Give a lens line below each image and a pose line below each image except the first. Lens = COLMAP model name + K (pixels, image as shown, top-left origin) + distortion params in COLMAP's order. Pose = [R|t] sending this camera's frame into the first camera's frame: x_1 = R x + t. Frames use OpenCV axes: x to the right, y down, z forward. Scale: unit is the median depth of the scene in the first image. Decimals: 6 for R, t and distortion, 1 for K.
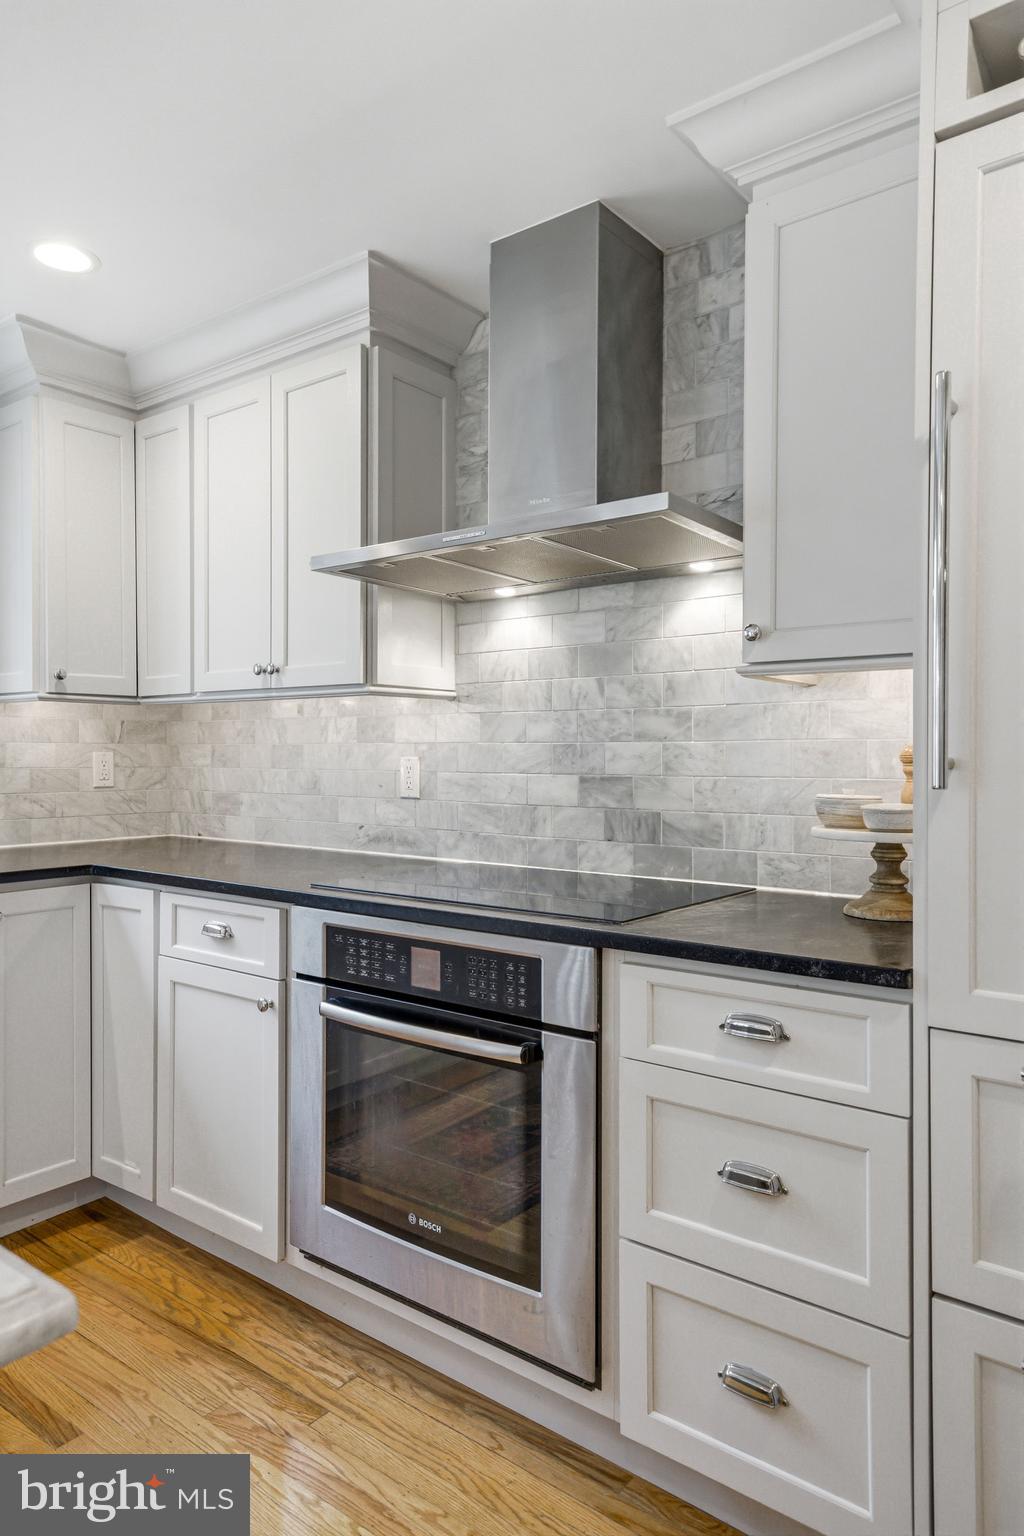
lens RADIAL K [[975.3, 0, 521.6], [0, 975.3, 766.6], [0, 0, 1]] dist [0.015165, 0.002463]
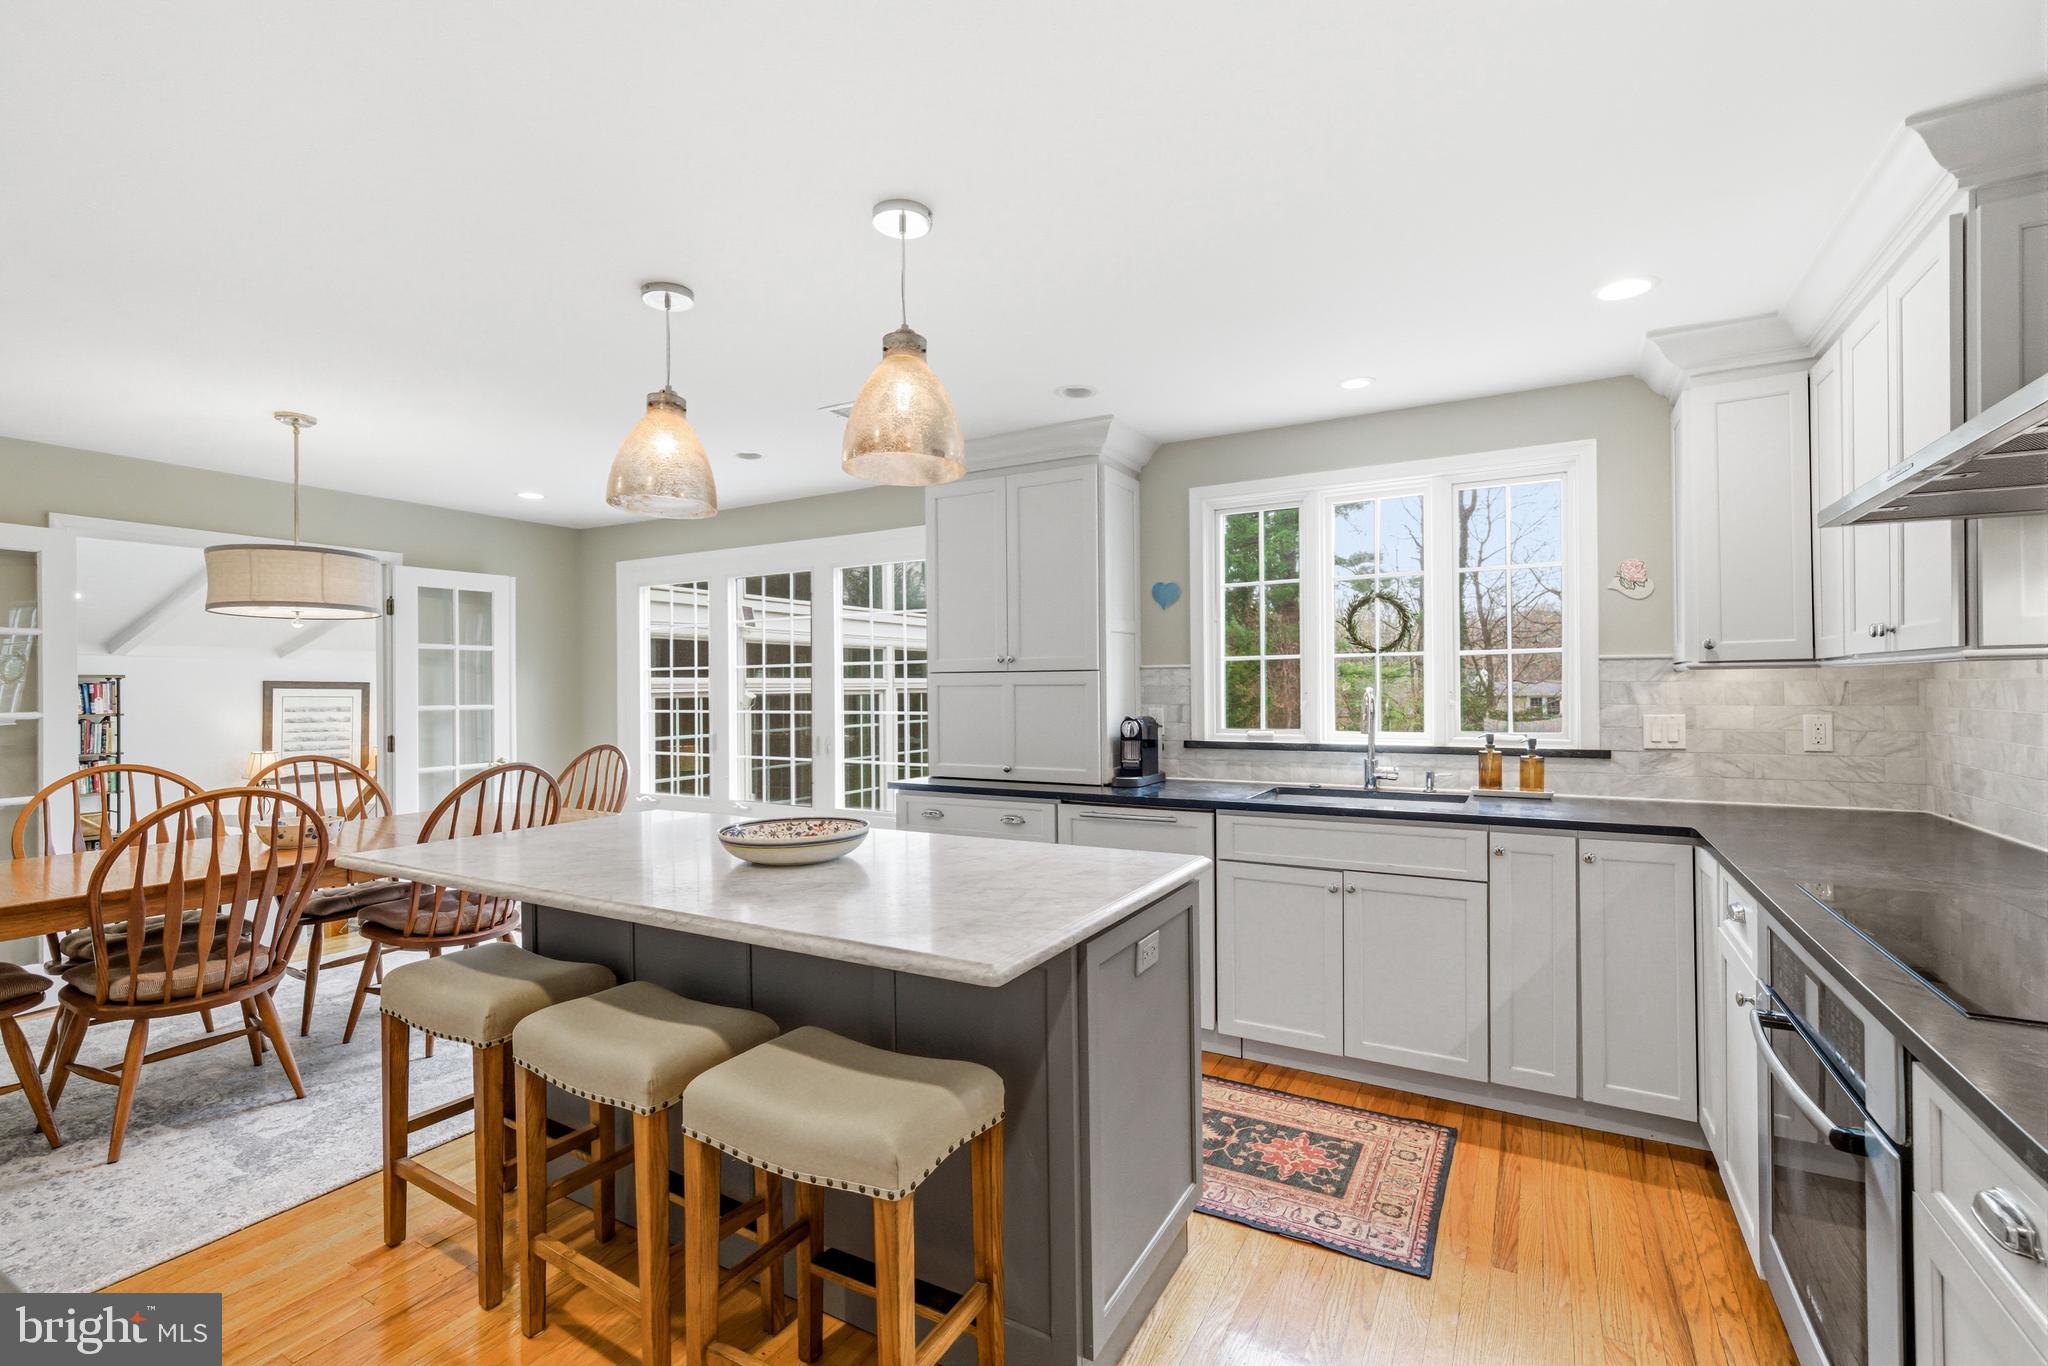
lens RADIAL K [[892.2, 0, 1040.8], [0, 892.2, 694.6], [0, 0, 1]] dist [-0.004335, 0.001703]
pose [[0.155095, 0.001502, -0.987898, 0.383766], [-0.003913, 0.999992, 0.000906, -0.039896], [0.987892, 0.003725, 0.155099, 0.147723]]
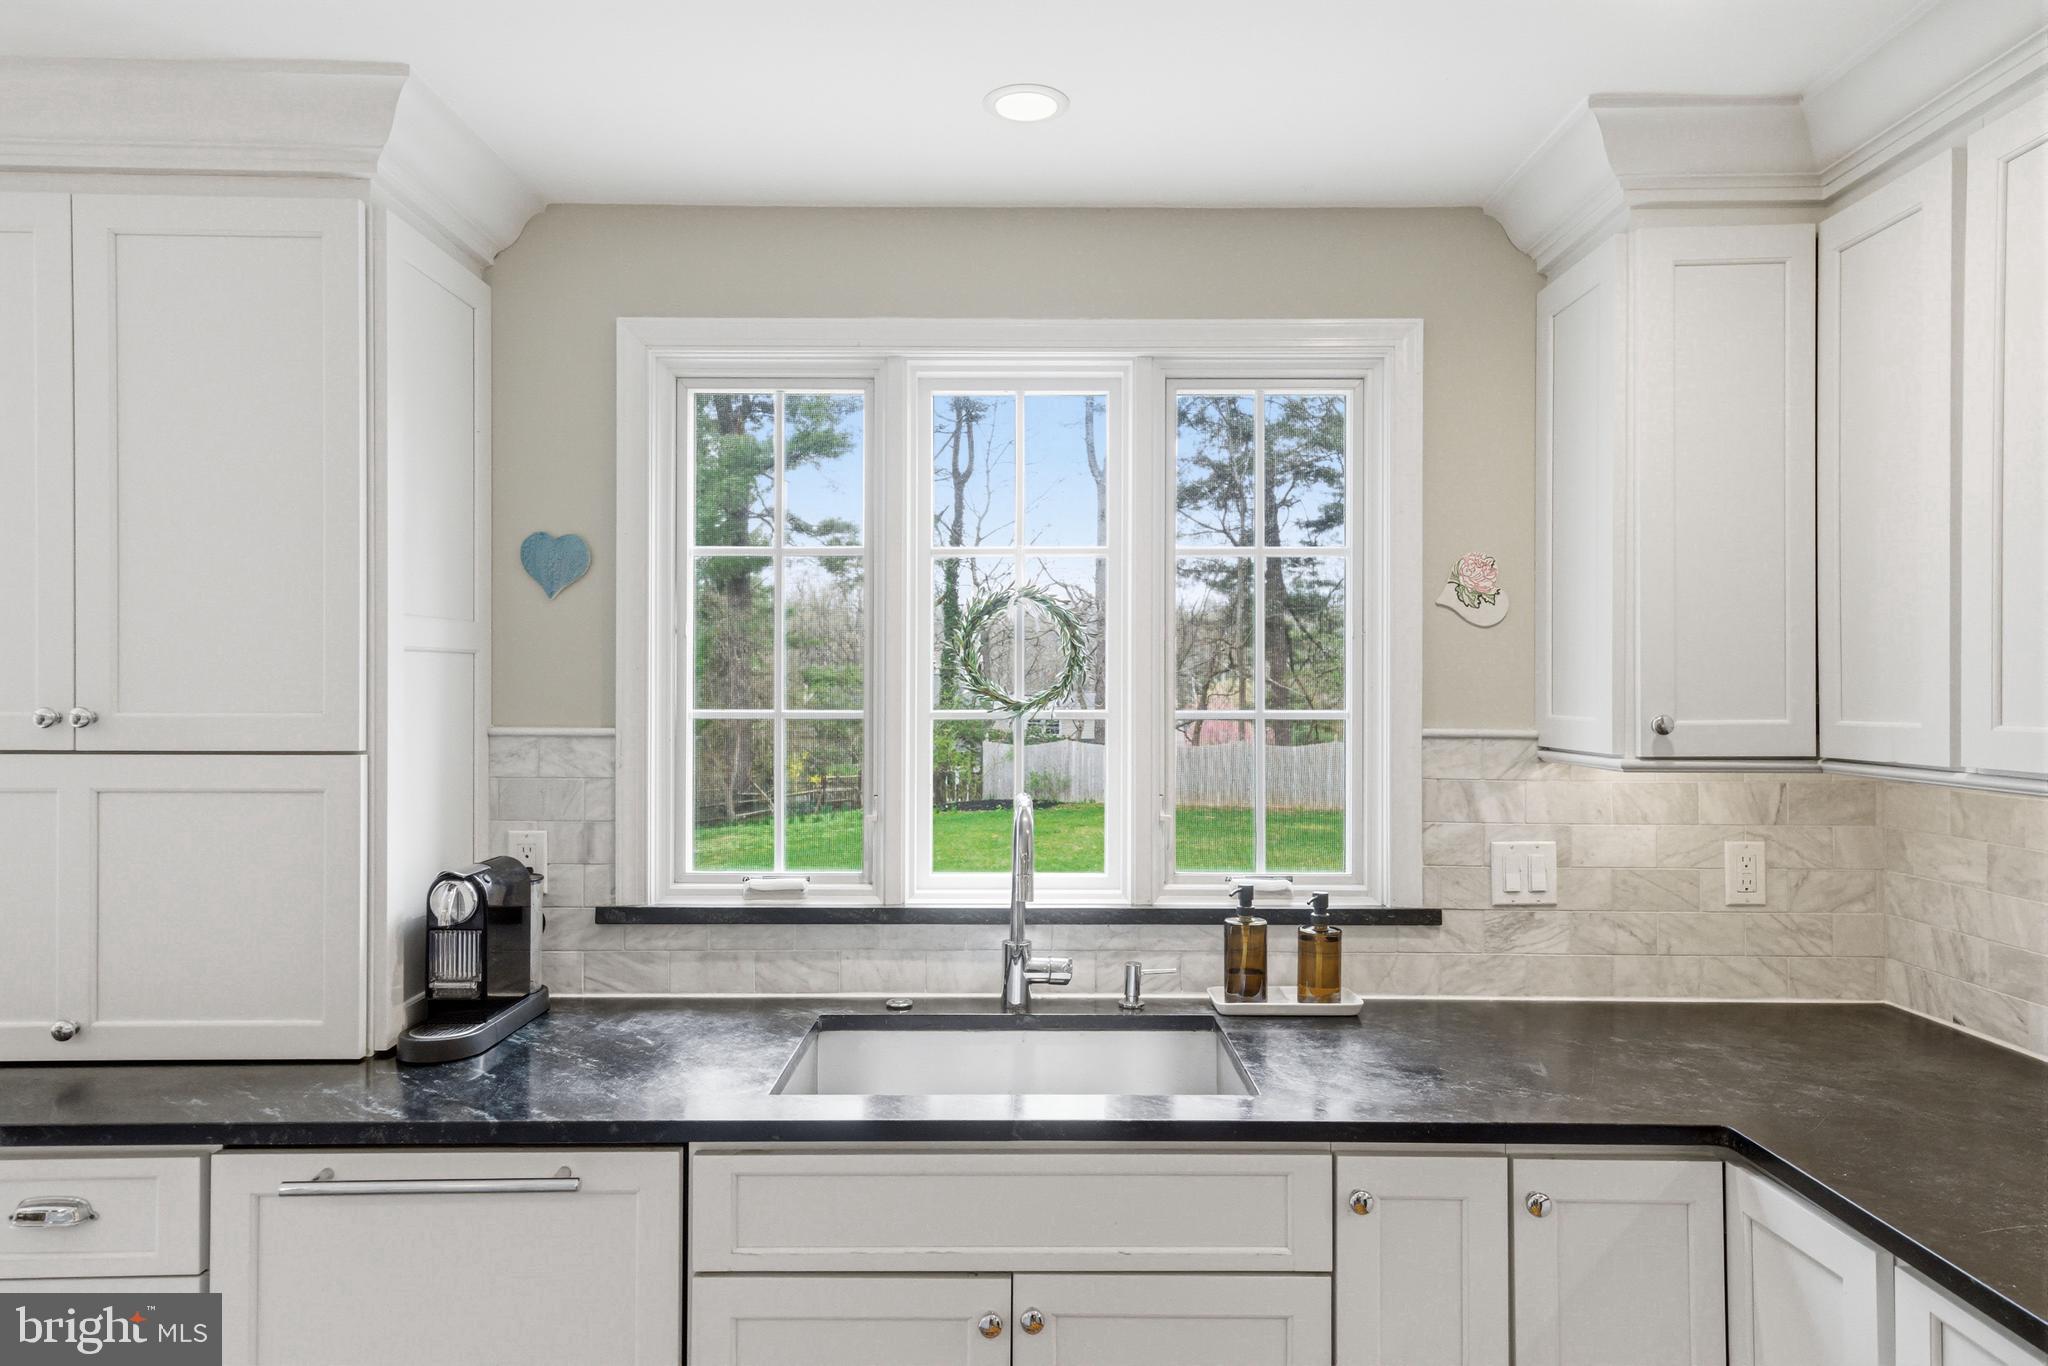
lens RADIAL K [[1258.0, 0, 1023.6], [0, 1258.0, 688.3], [0, 0, 1]] dist [0.021212, 0.007666]
pose [[0.608971, -0.007348, -0.793158, -0.134621], [-0.011590, 0.999768, -0.018161, -0.102685], [0.793108, 0.020252, 0.608745, 0.301122]]
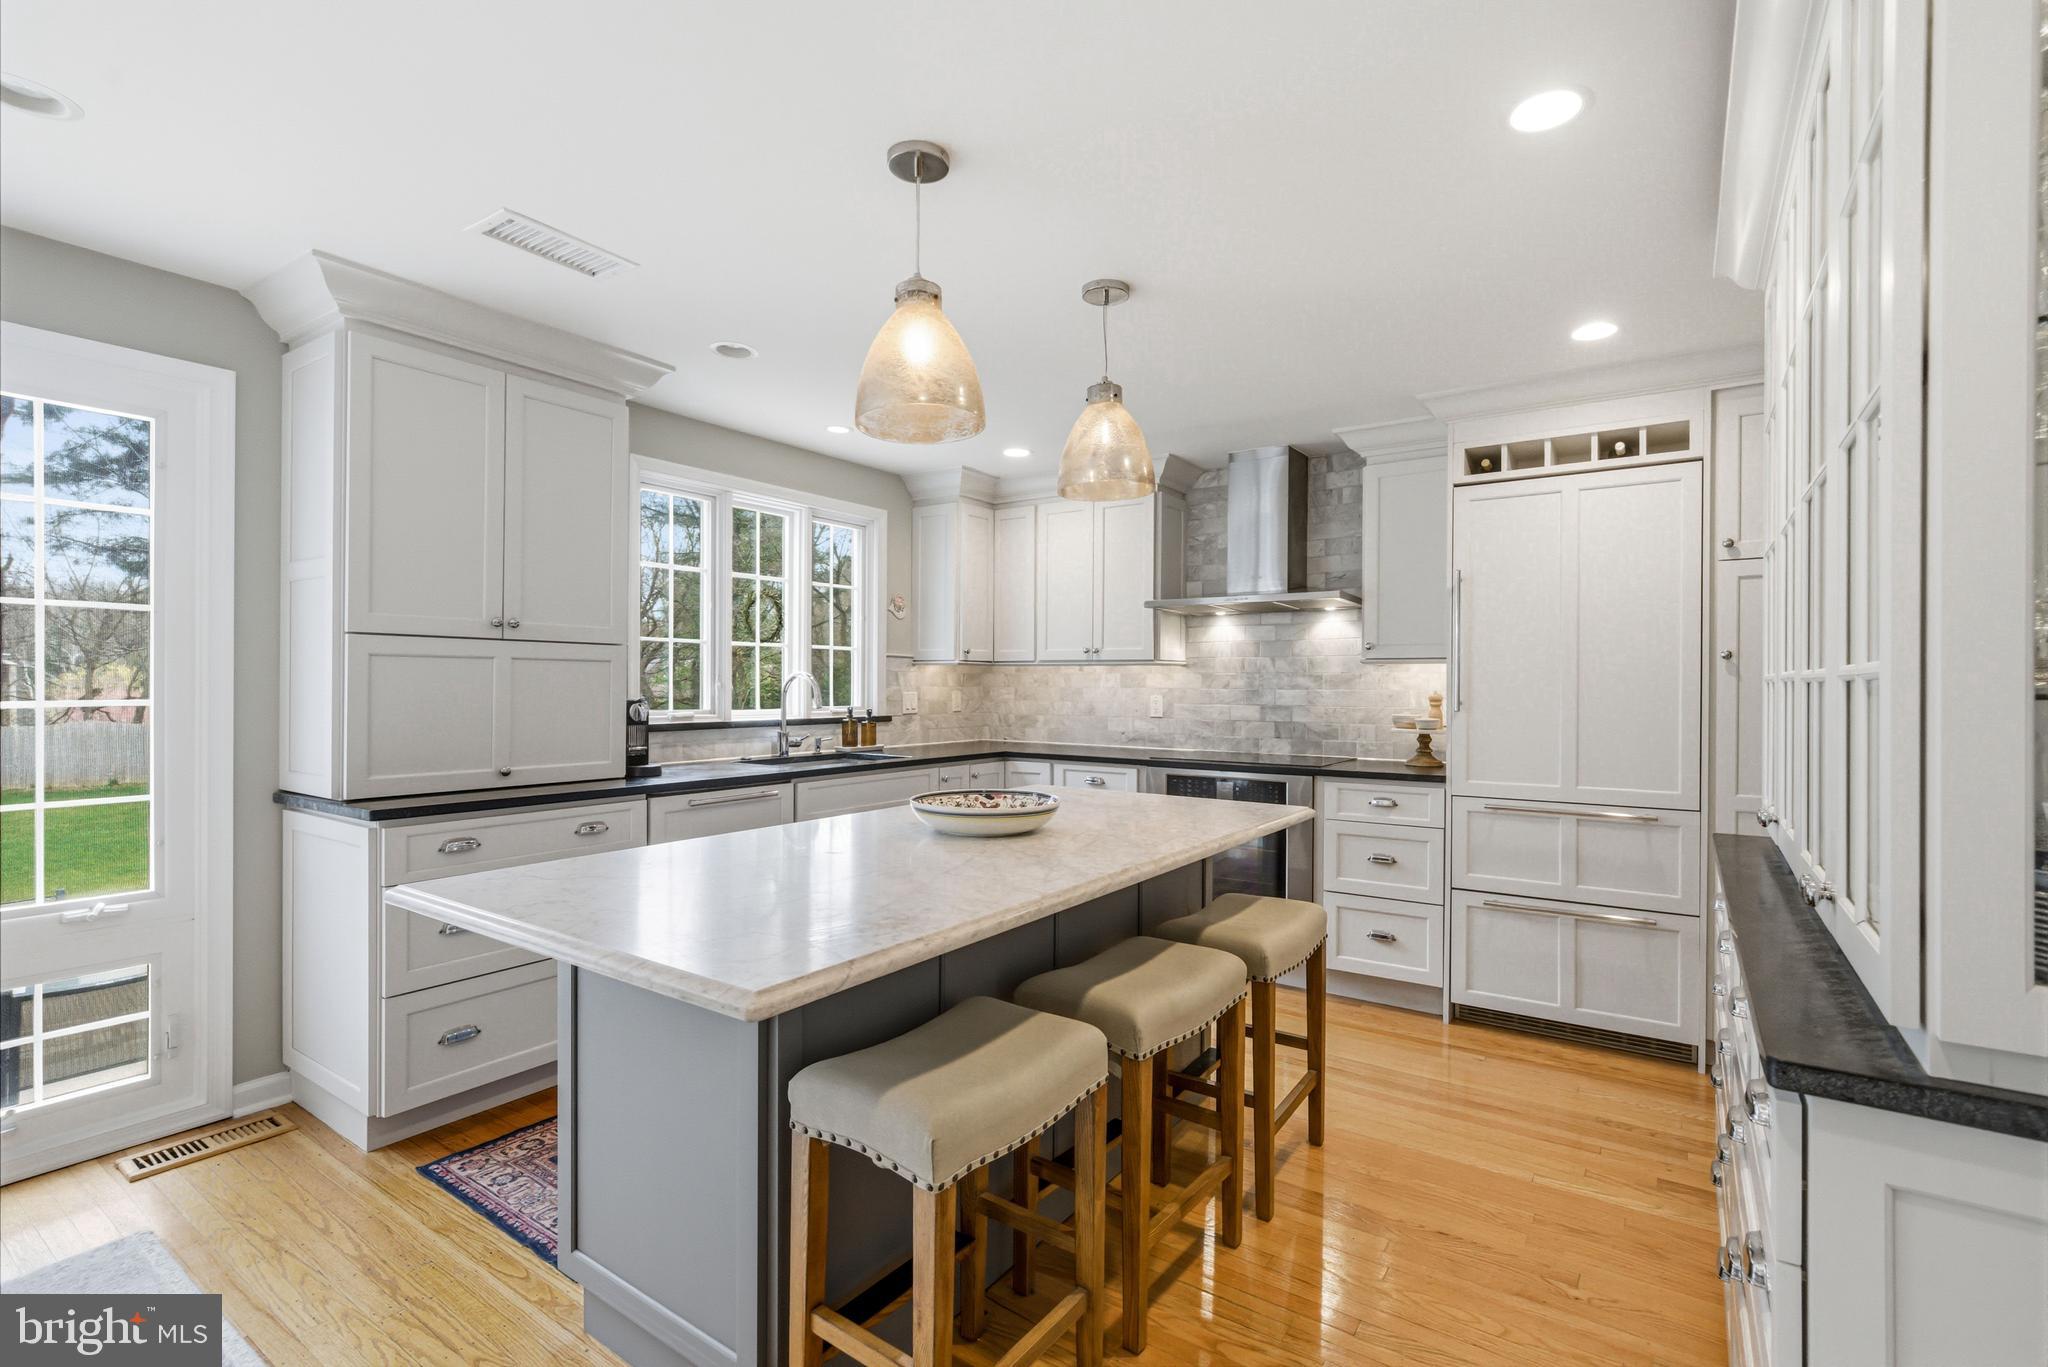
lens RADIAL K [[892.2, 0, 1039.6], [0, 892.2, 694.6], [0, 0, 1]] dist [-0.004335, 0.001703]
pose [[0.998666, 0.001380, 0.051610, -0.447776], [-0.001372, 0.999999, -0.000179, -0.011555], [-0.051611, 0.000108, 0.998667, -0.745955]]
